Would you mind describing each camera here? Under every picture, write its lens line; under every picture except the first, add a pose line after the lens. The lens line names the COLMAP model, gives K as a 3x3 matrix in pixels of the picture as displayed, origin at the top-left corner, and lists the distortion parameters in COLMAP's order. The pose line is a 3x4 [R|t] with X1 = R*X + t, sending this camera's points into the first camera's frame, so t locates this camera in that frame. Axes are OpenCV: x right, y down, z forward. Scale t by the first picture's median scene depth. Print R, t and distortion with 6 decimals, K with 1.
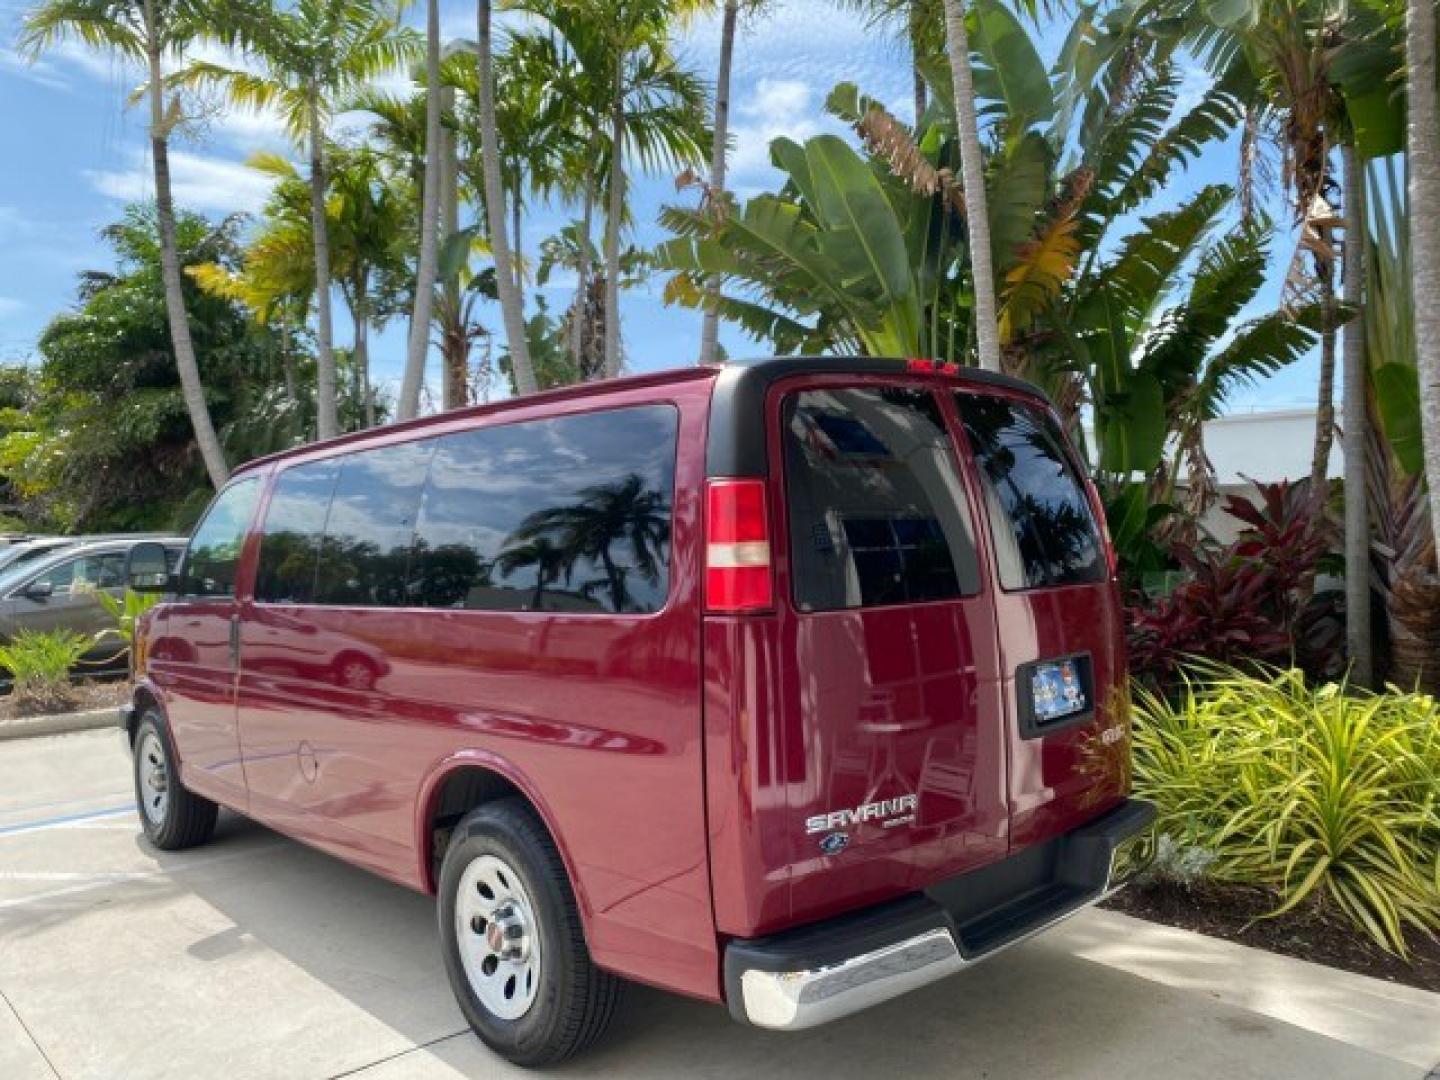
lens RADIAL K [[1115.7, 0, 714.7], [0, 1115.7, 536.0], [0, 0, 1]] dist [0.017162, -0.014633]
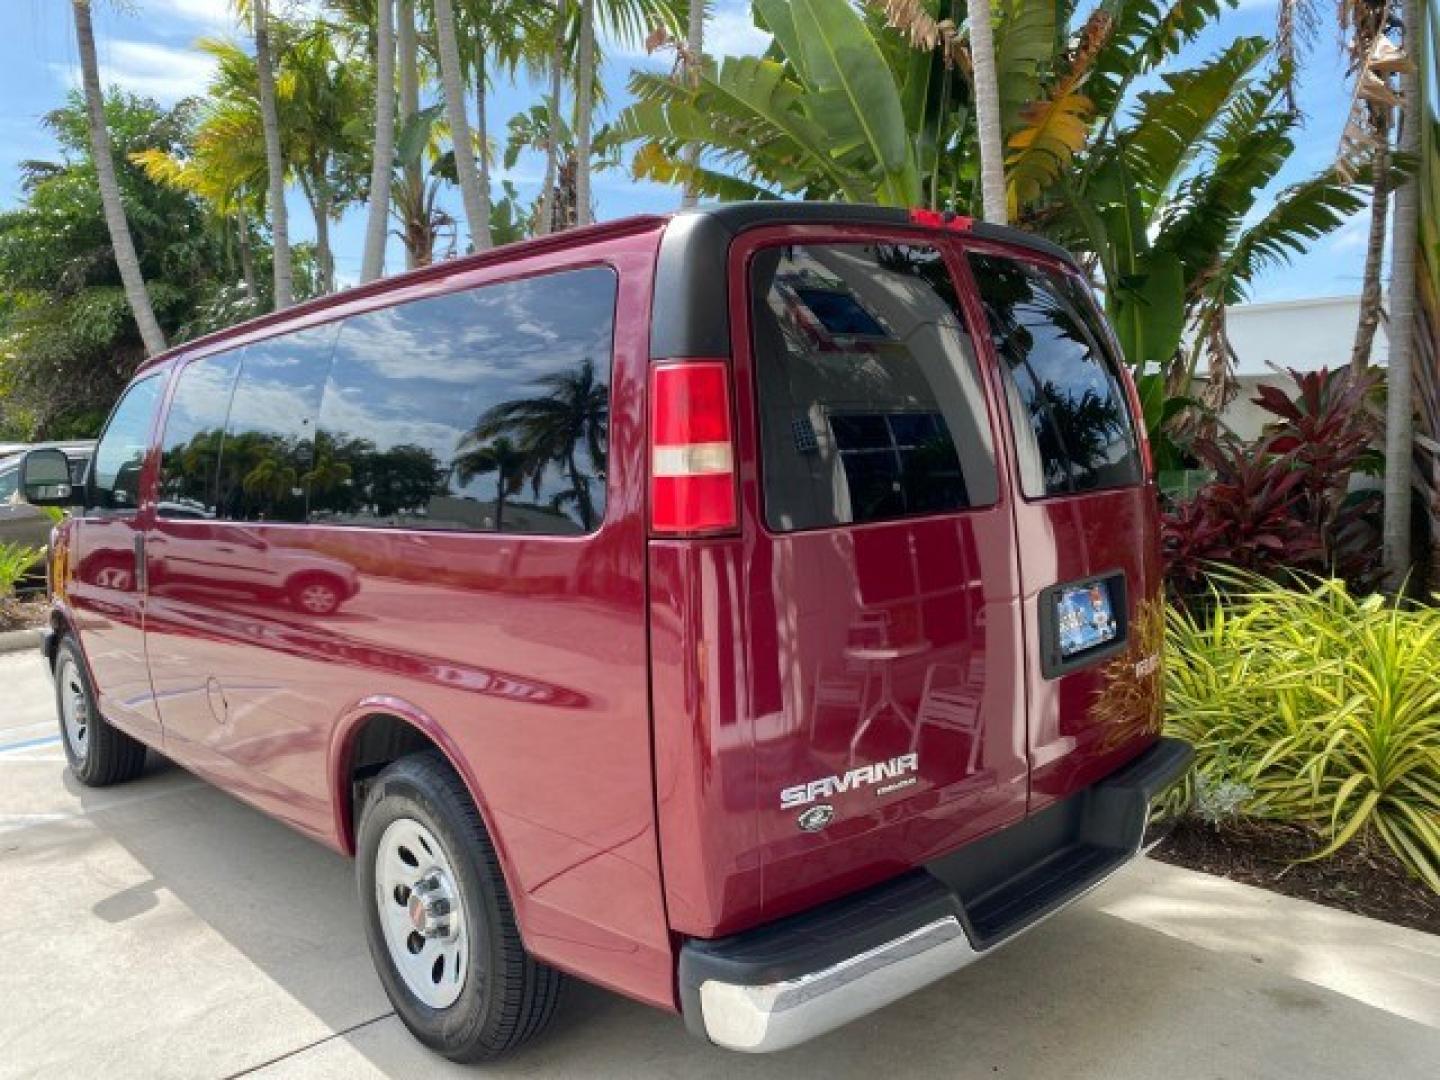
lens RADIAL K [[1115.7, 0, 712.5], [0, 1115.7, 532.6], [0, 0, 1]] dist [0.017162, -0.014633]
pose [[0.999937, -0.009865, 0.005427, 0.018847], [0.009372, 0.996382, 0.084464, 0.001655], [-0.006241, -0.084408, 0.996412, 0.136687]]
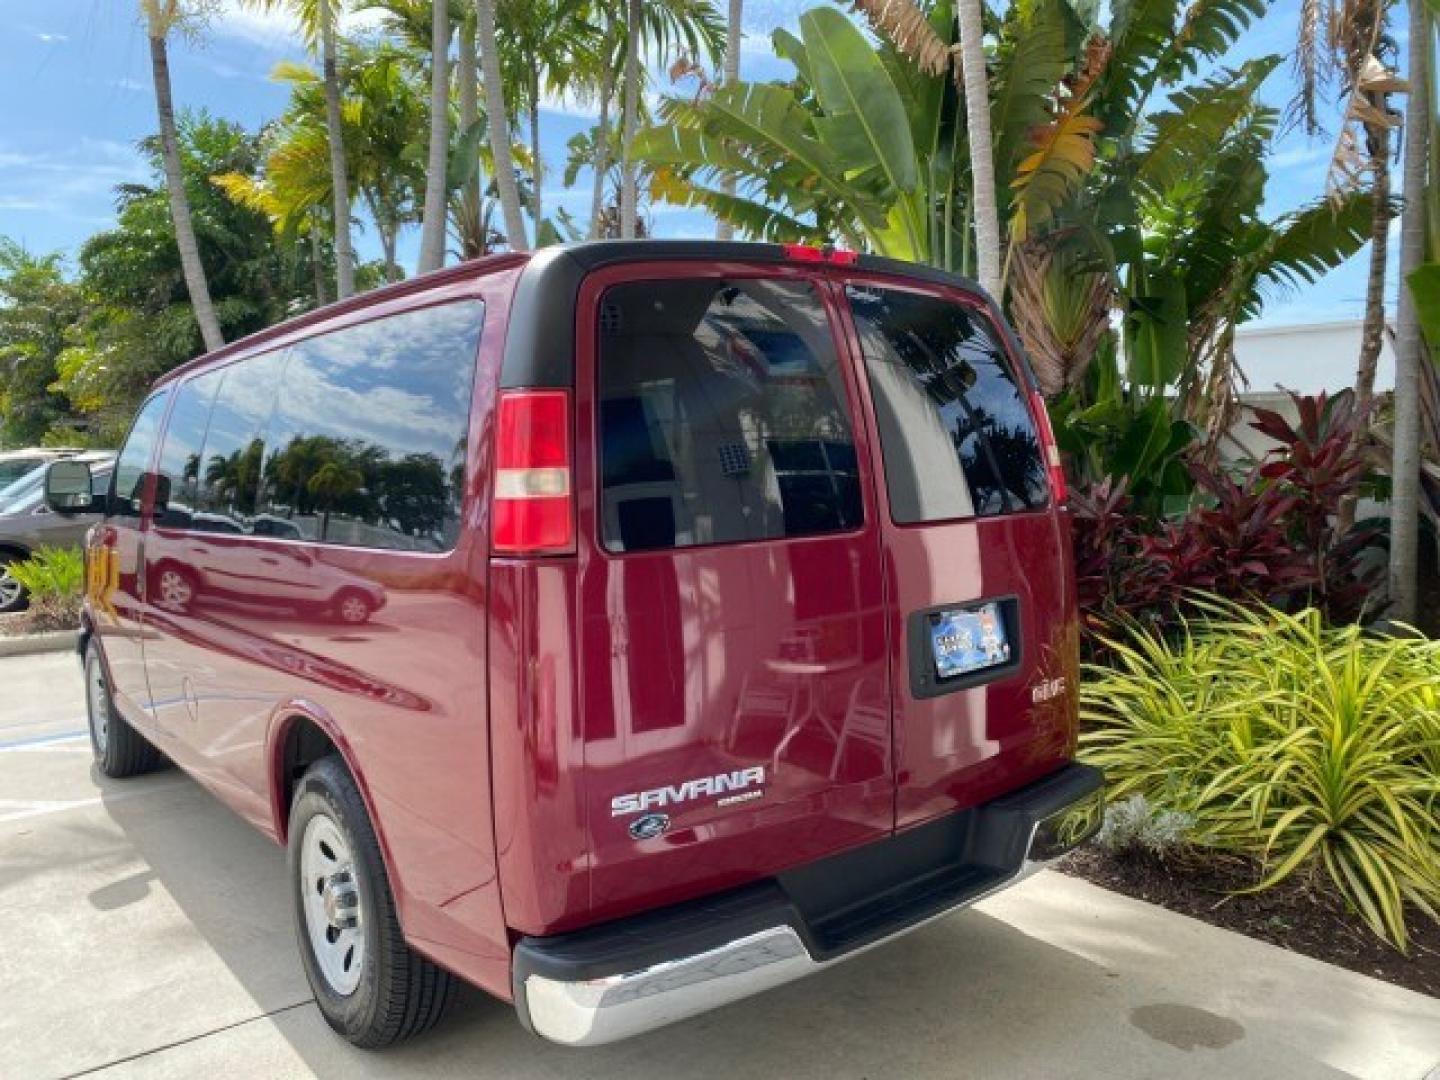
lens RADIAL K [[1115.7, 0, 711.0], [0, 1115.7, 533.8], [0, 0, 1]] dist [0.017162, -0.014633]
pose [[0.997375, 0.006921, -0.072076, 0.131708], [-0.001614, 0.997299, 0.073432, -0.003834], [0.072390, -0.073123, 0.994692, 0.113642]]
